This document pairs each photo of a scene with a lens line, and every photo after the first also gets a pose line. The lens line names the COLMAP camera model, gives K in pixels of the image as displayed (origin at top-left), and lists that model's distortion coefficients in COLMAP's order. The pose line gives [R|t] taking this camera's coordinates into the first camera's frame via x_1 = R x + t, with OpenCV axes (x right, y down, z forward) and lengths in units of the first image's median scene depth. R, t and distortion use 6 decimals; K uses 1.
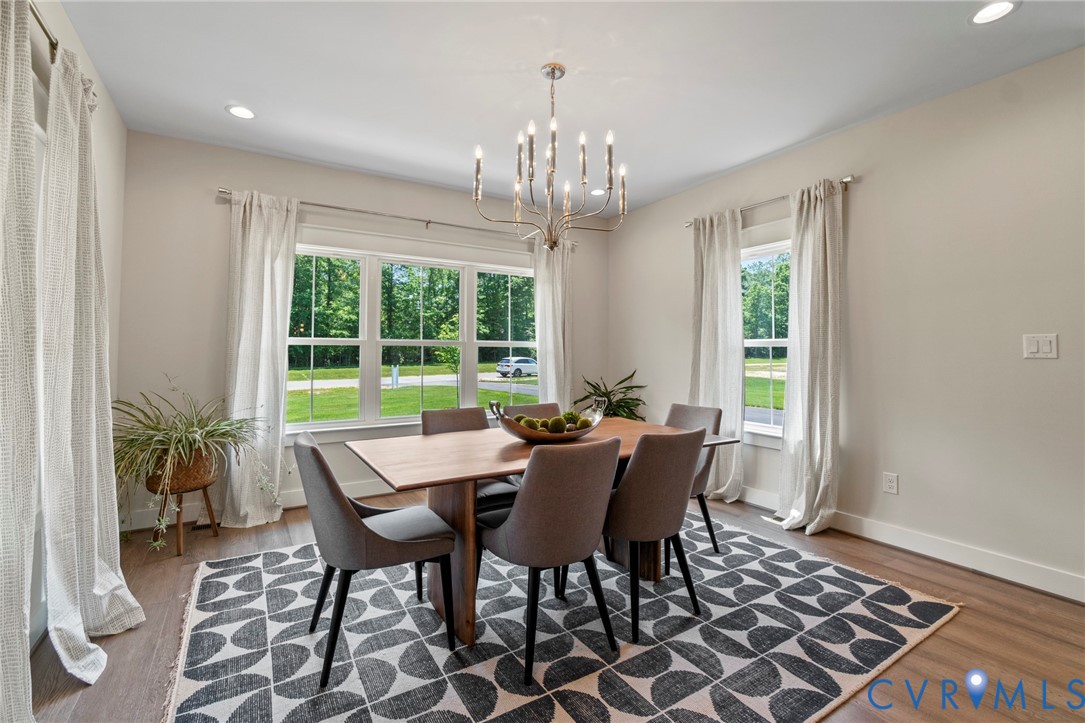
lens RADIAL K [[470.2, 0, 544.0], [0, 470.2, 354.0], [0, 0, 1]] dist [-0.002061, 0.000018]
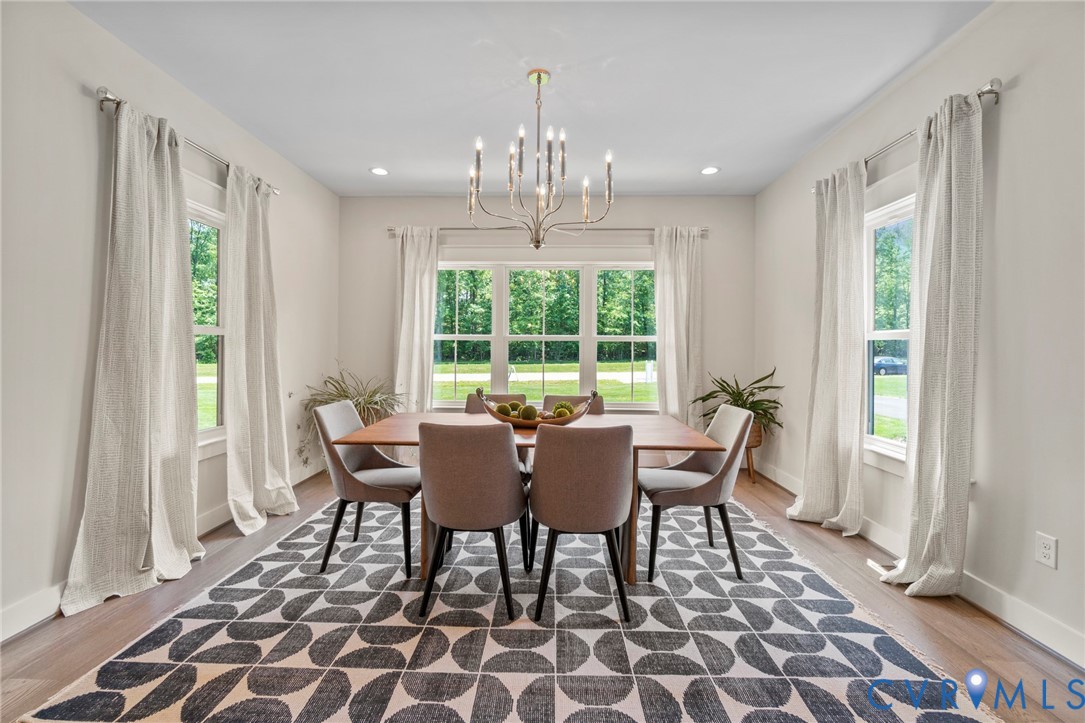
lens RADIAL K [[459.2, 0, 544.6], [0, 459.2, 365.0], [0, 0, 1]] dist [-0.002905, -0.000081]
pose [[0.842828, 0.024613, -0.537621, 0.452139], [-0.007249, 0.999382, 0.034388, 0.004803], [0.538135, -0.025086, 0.842485, 0.097455]]
